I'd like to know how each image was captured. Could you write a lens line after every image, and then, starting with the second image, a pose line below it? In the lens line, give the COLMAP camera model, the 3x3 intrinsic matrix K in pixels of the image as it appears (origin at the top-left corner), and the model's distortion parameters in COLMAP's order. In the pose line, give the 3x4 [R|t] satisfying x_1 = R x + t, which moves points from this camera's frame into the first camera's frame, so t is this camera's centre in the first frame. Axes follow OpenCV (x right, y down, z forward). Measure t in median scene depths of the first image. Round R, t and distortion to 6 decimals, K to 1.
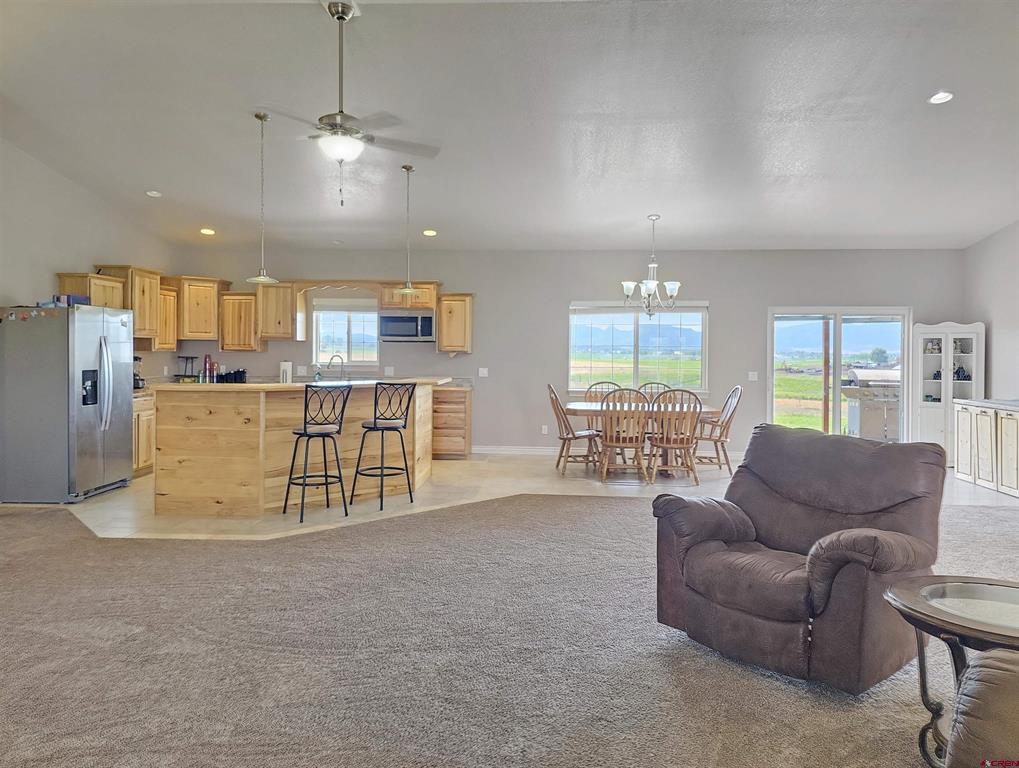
lens RADIAL K [[703.4, 0, 502.1], [0, 703.4, 354.6], [0, 0, 1]] dist [0.026626, -0.003491]
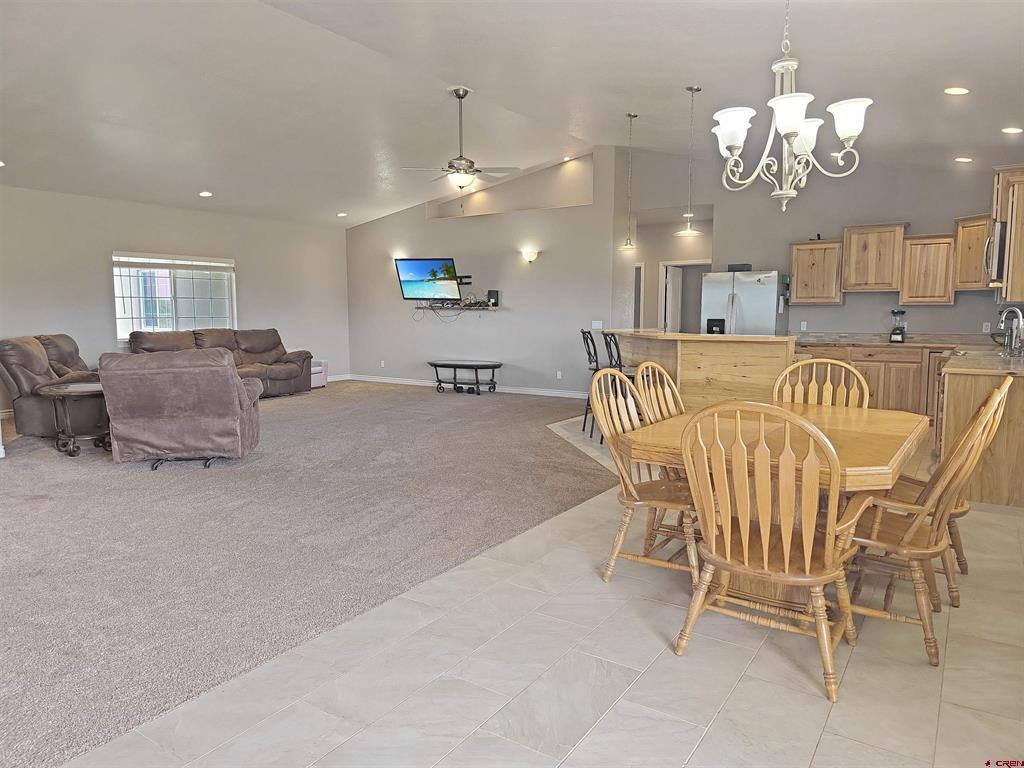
lens RADIAL K [[694.7, 0, 505.3], [0, 694.7, 376.8], [0, 0, 1]] dist [0.044645, -0.026542]
pose [[-0.524542, 0.072033, -0.848332, 0.643247], [-0.009669, 0.995846, 0.090536, 0.011860], [0.851330, 0.055693, -0.521666, 1.079511]]
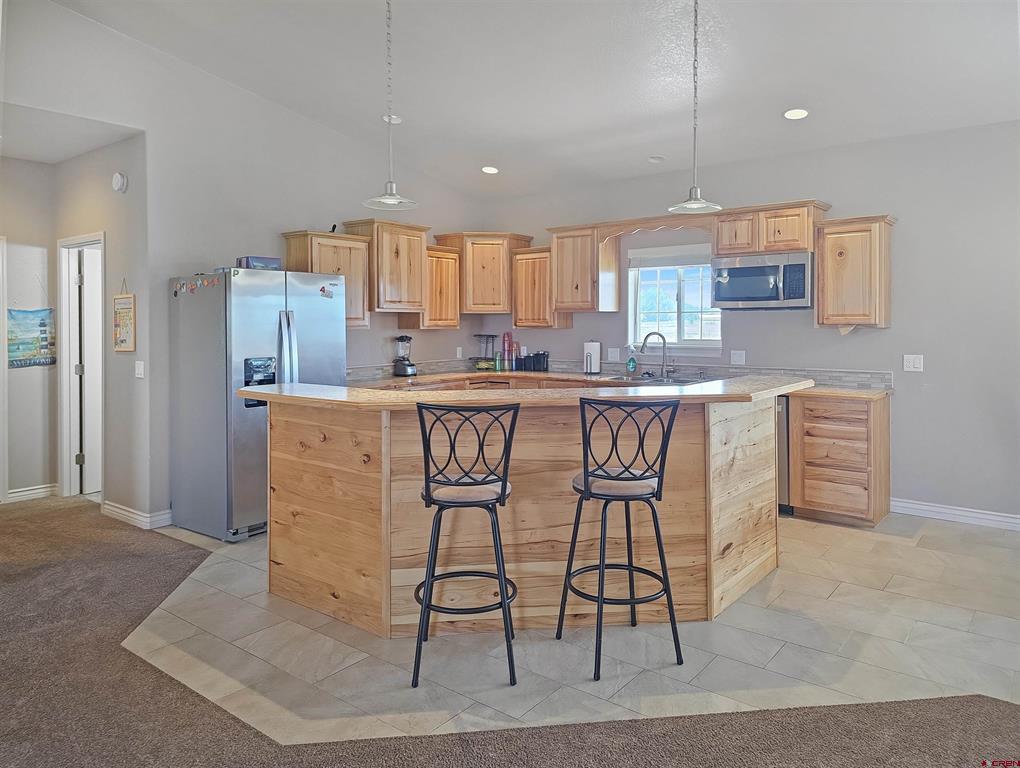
lens RADIAL K [[692.0, 0, 513.7], [0, 692.0, 333.7], [0, 0, 1]] dist [0.044645, -0.026542]
pose [[0.820296, -0.003845, -0.571927, 0.031018], [0.009619, 0.999929, 0.007074, -0.004555], [0.571859, -0.011304, 0.820274, 0.441911]]
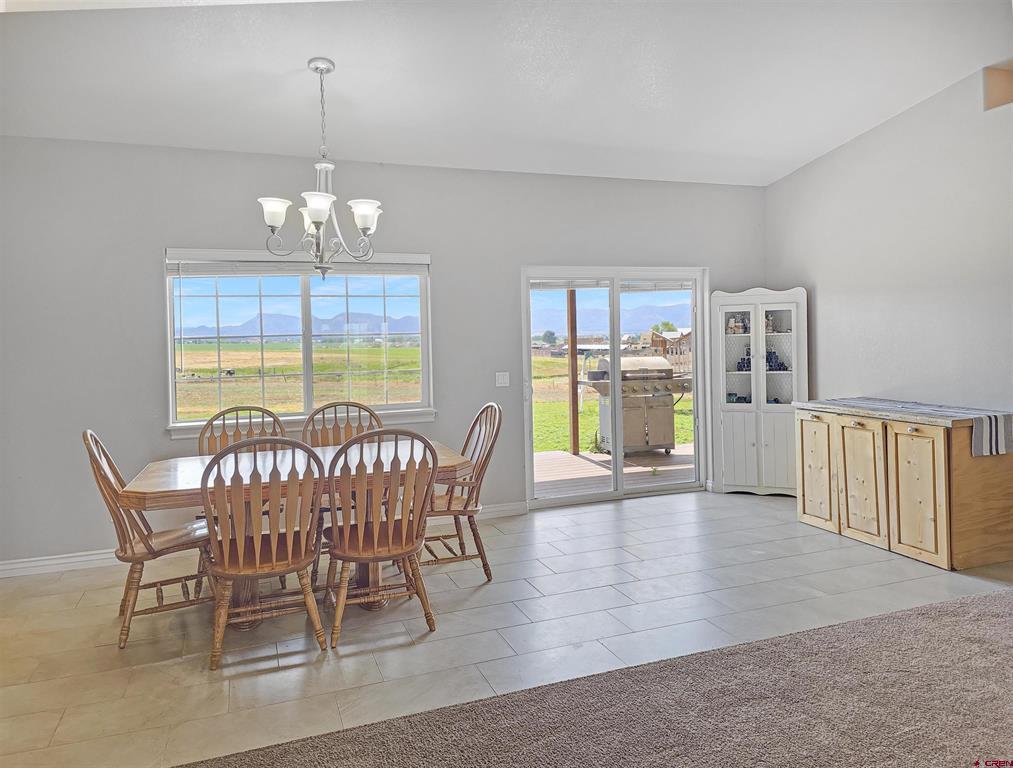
lens RADIAL K [[699.3, 0, 483.1], [0, 699.3, 344.8], [0, 0, 1]] dist [0.026626, -0.003491]
pose [[0.923177, -0.034080, 0.382862, 0.123368], [0.033182, 0.999409, 0.008952, -0.005274], [-0.382940, 0.004440, 0.923762, 0.504139]]
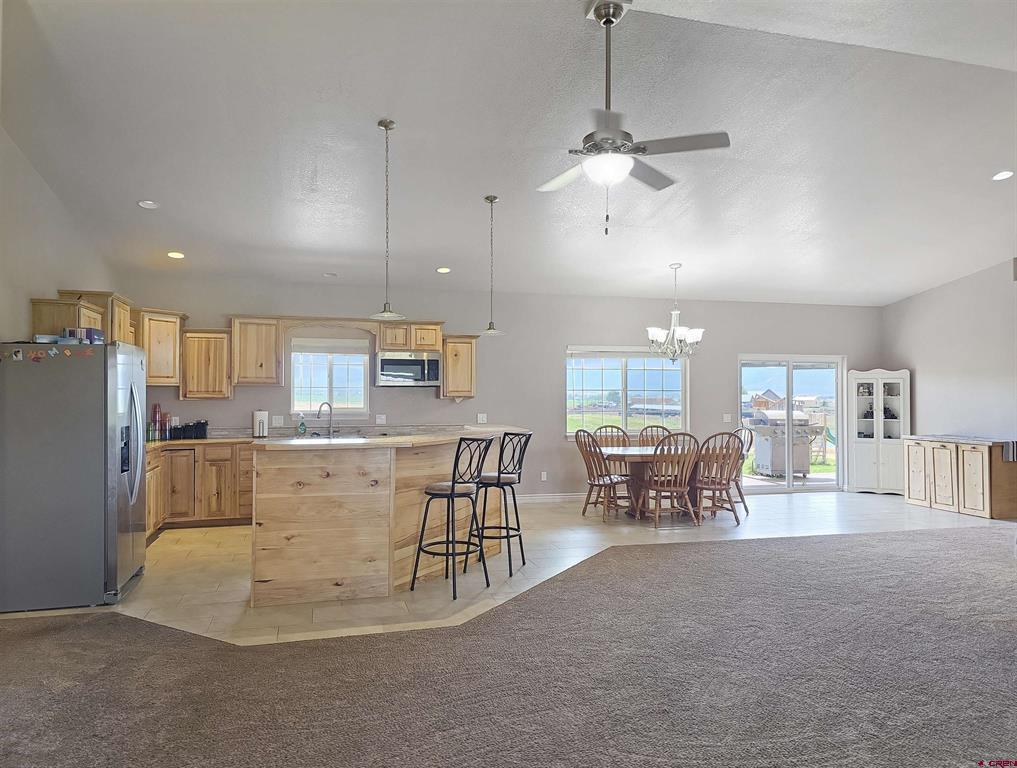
lens RADIAL K [[684.4, 0, 500.9], [0, 684.4, 382.9], [0, 0, 1]] dist [0.048807, -0.014496]
pose [[0.950419, -0.001515, 0.310969, -0.334845], [0.008272, 0.999757, -0.020413, -0.005132], [-0.310862, 0.021973, 0.950201, 0.124895]]
